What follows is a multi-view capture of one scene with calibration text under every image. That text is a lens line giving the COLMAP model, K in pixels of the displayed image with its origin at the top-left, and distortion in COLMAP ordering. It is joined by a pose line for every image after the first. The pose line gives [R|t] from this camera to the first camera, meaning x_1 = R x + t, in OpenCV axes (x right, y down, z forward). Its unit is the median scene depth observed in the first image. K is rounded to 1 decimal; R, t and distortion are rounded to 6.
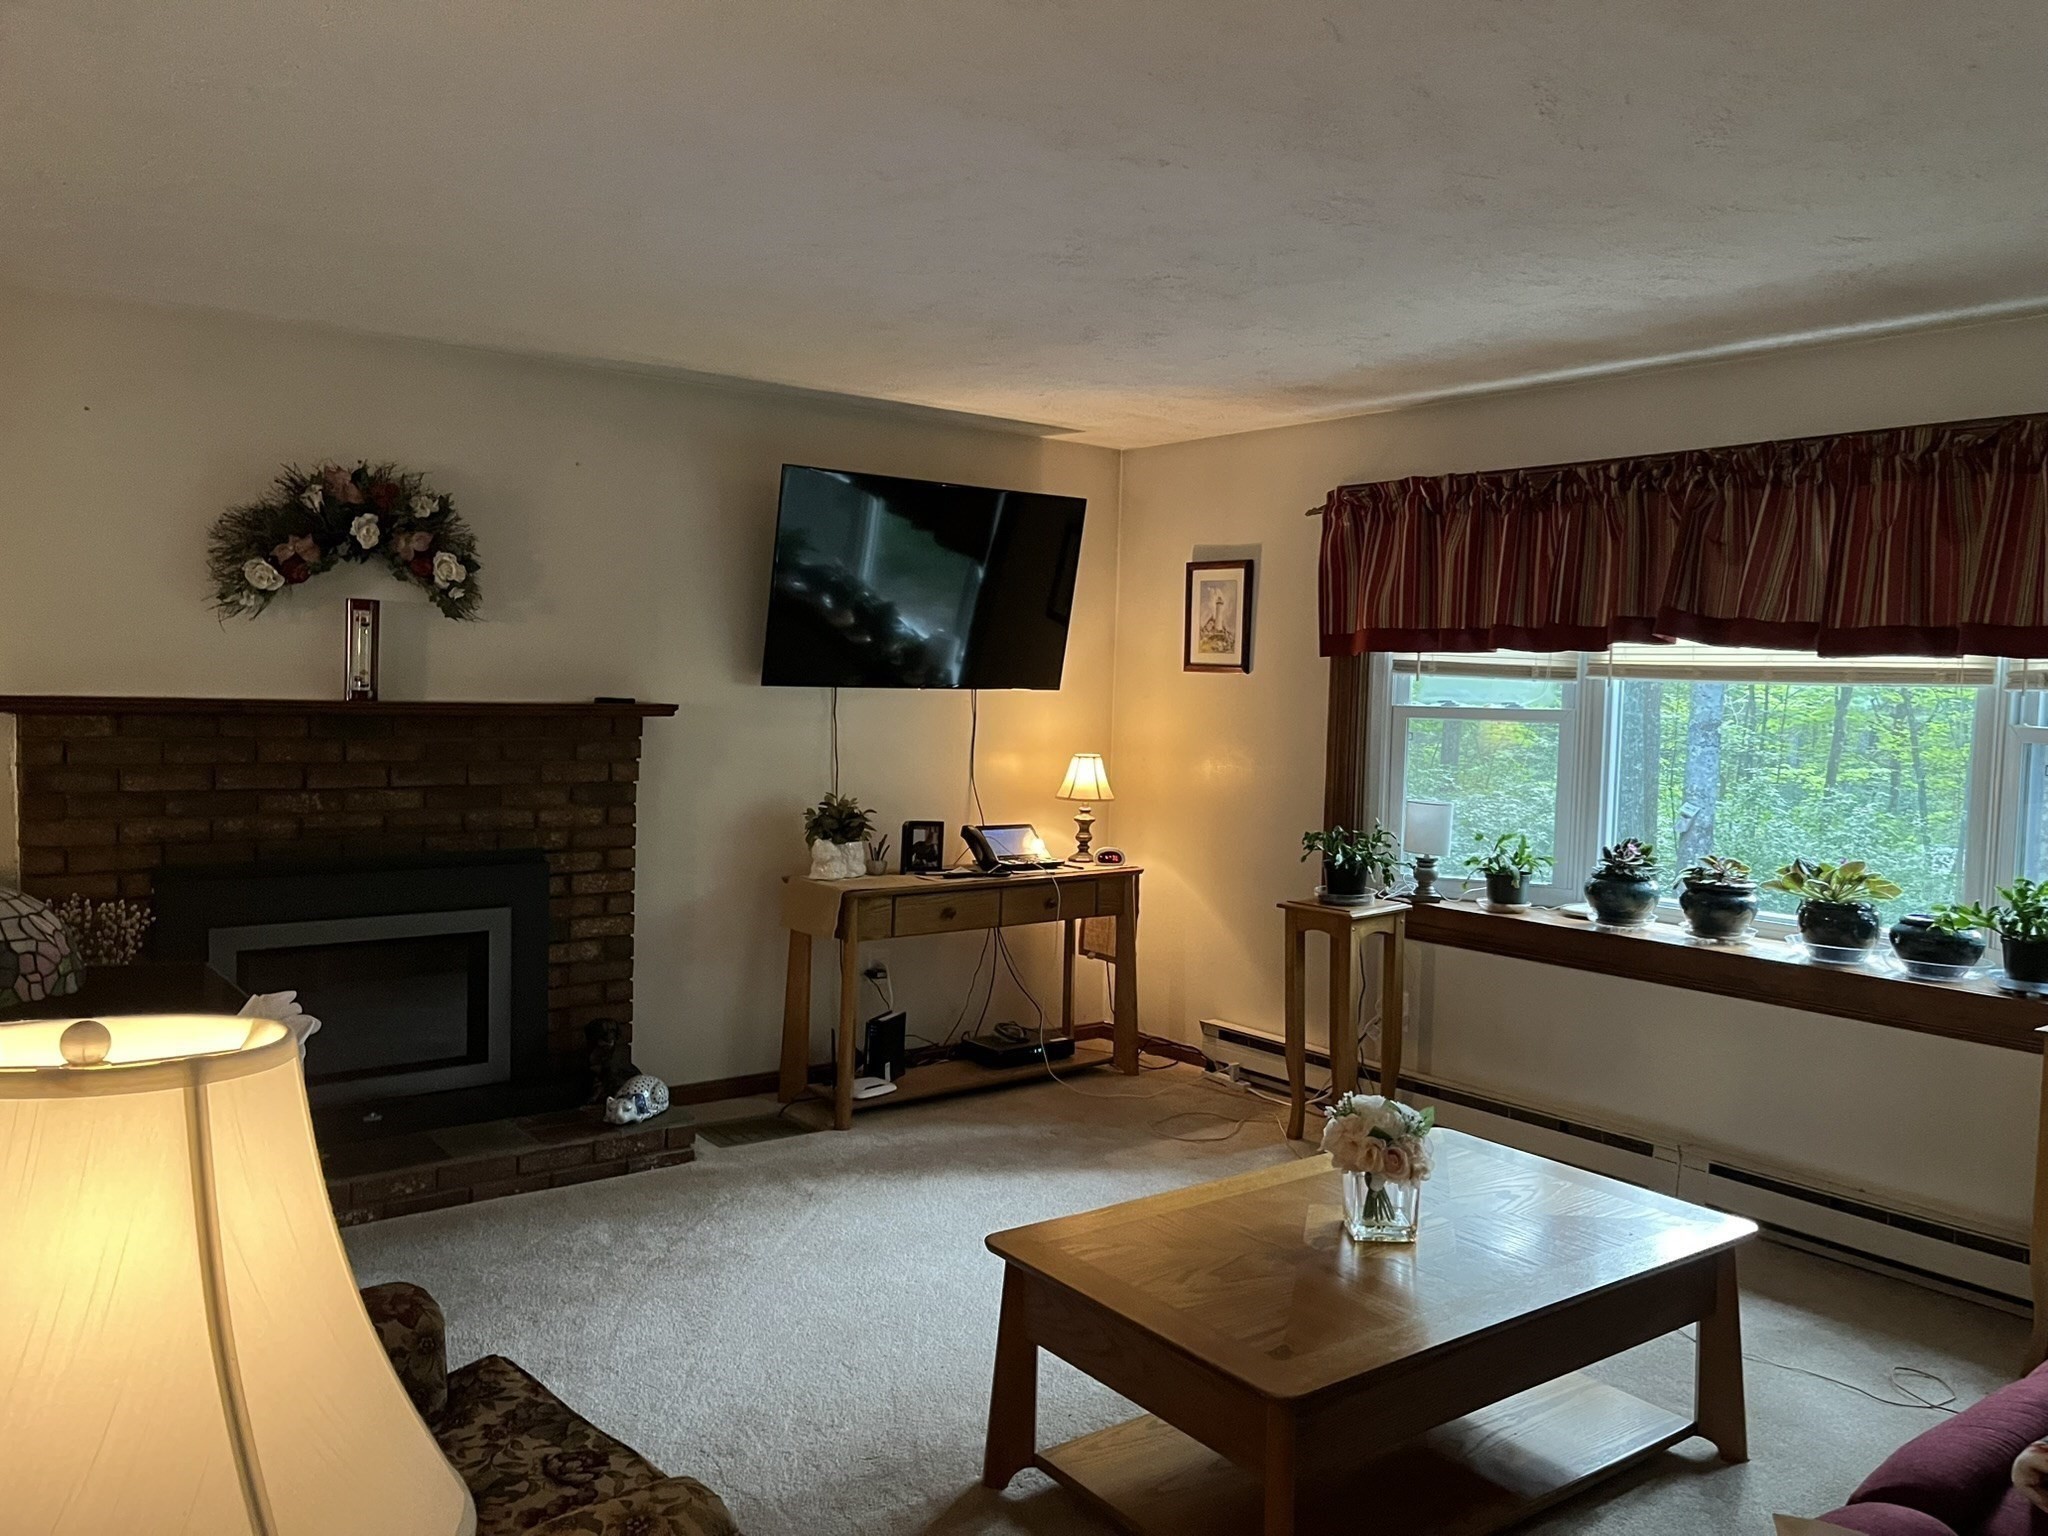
lens RADIAL K [[1550.2, 0, 1018.8], [0, 1550.2, 777.1], [0, 0, 1]] dist [0.078451, -0.093478]
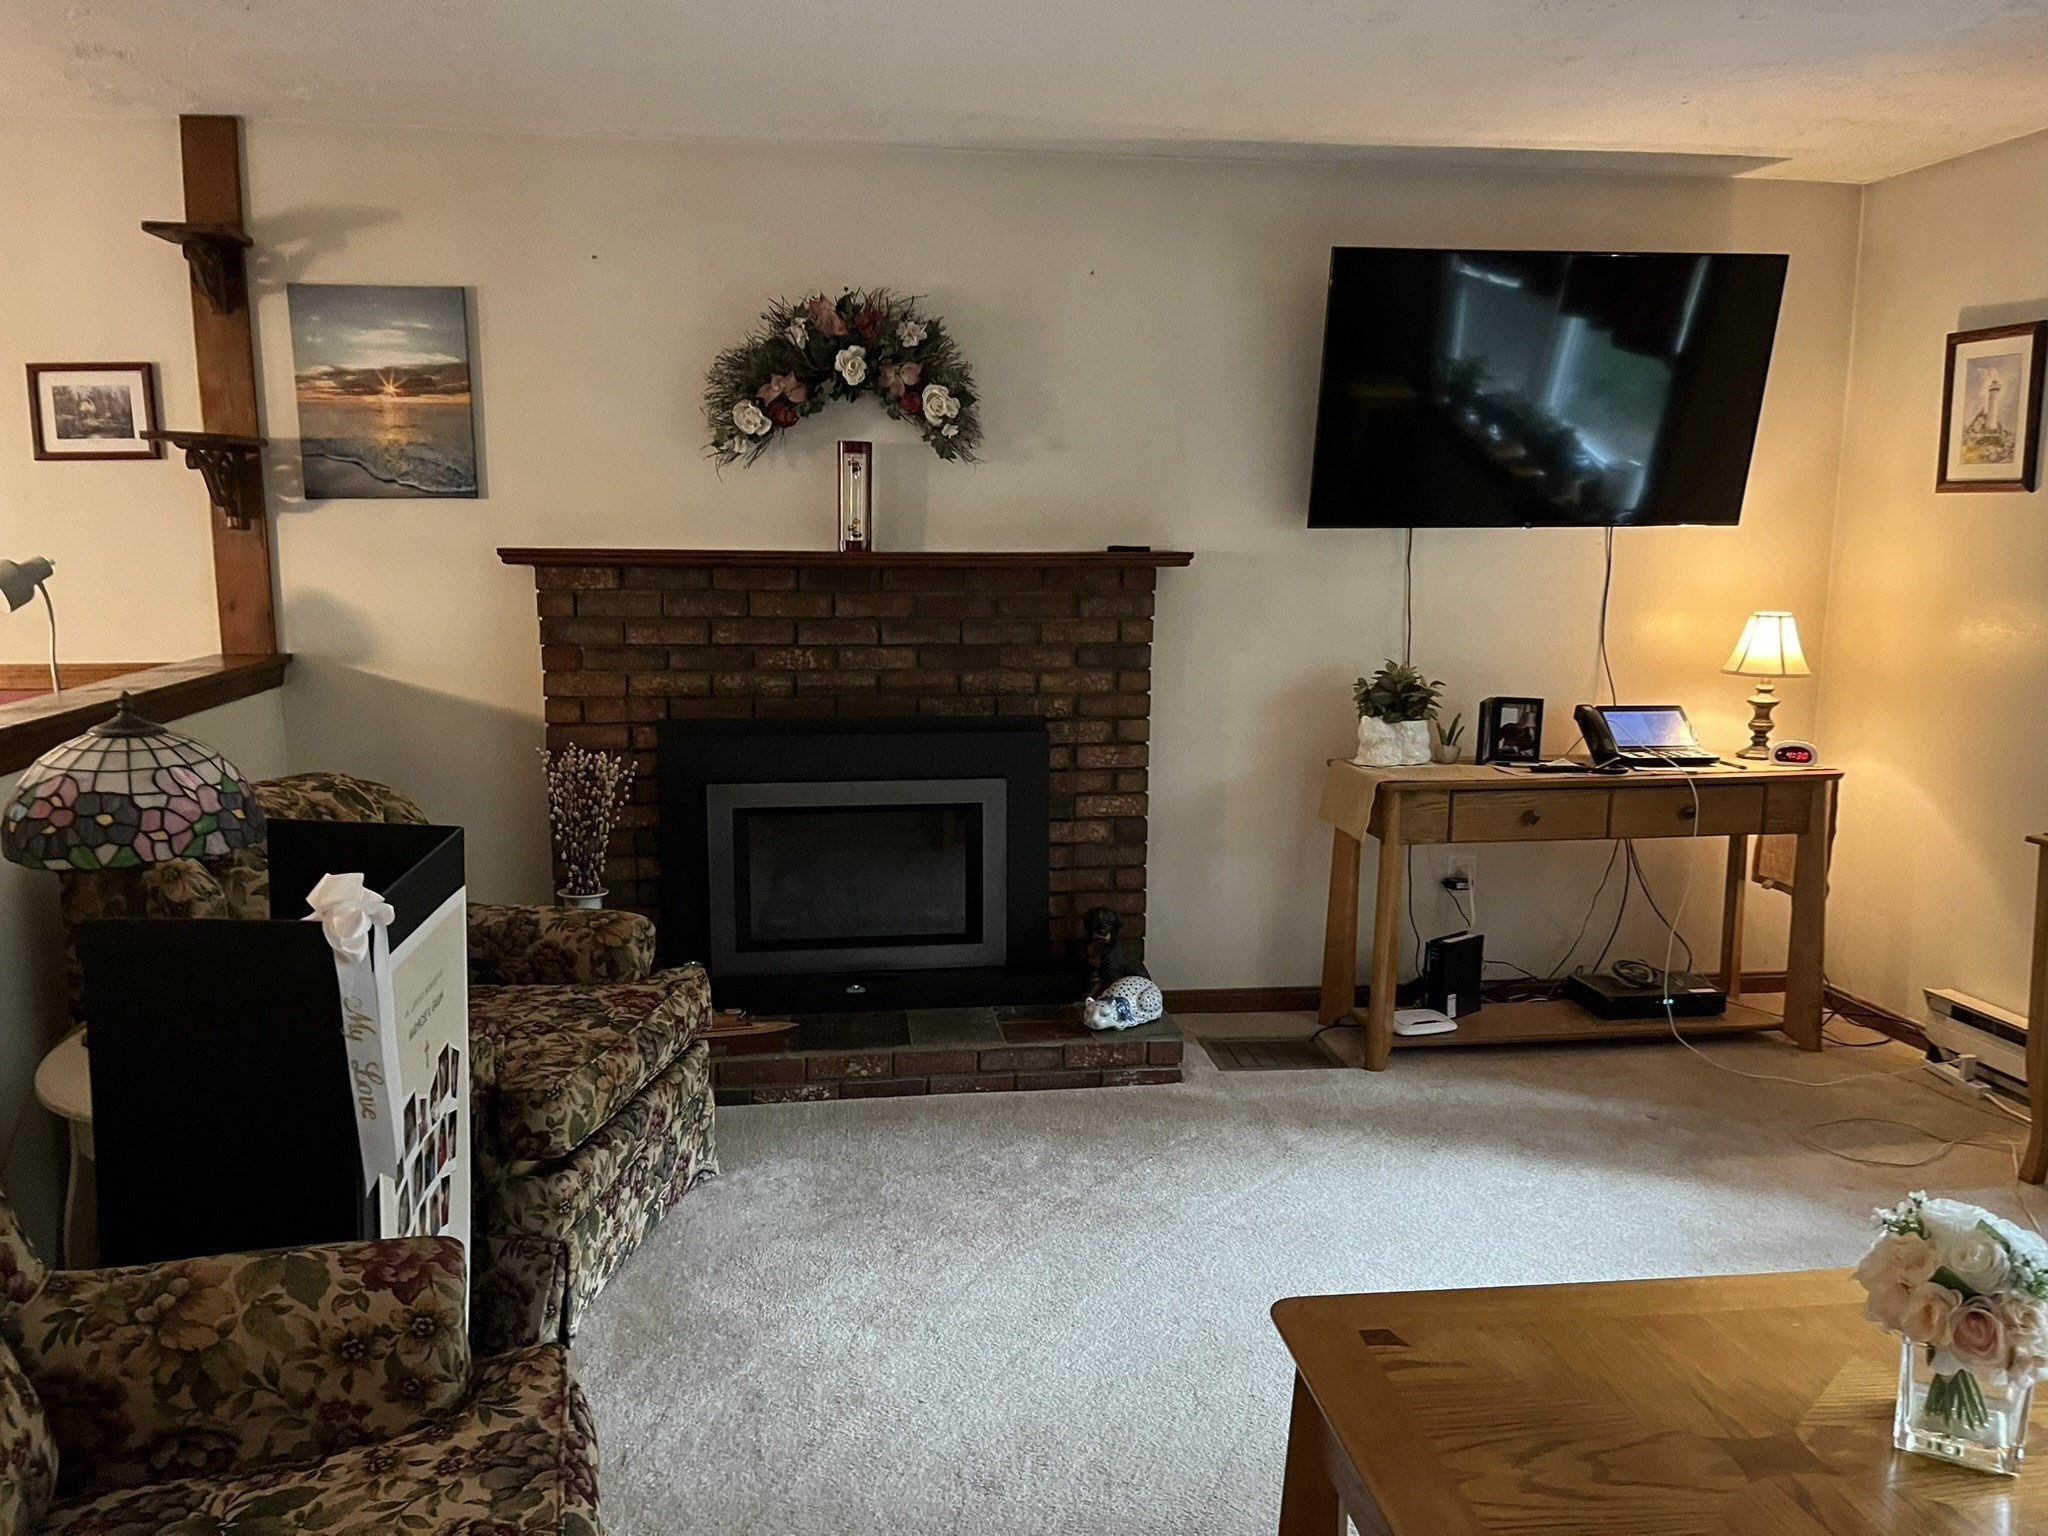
lens RADIAL K [[1550.2, 0, 1018.8], [0, 1550.2, 777.1], [0, 0, 1]] dist [0.078451, -0.093478]
pose [[0.873059, 0.053725, -0.484645, 0.116516], [-0.012989, 0.996121, 0.087026, 0.003306], [0.487441, -0.069684, 0.870371, 0.208205]]
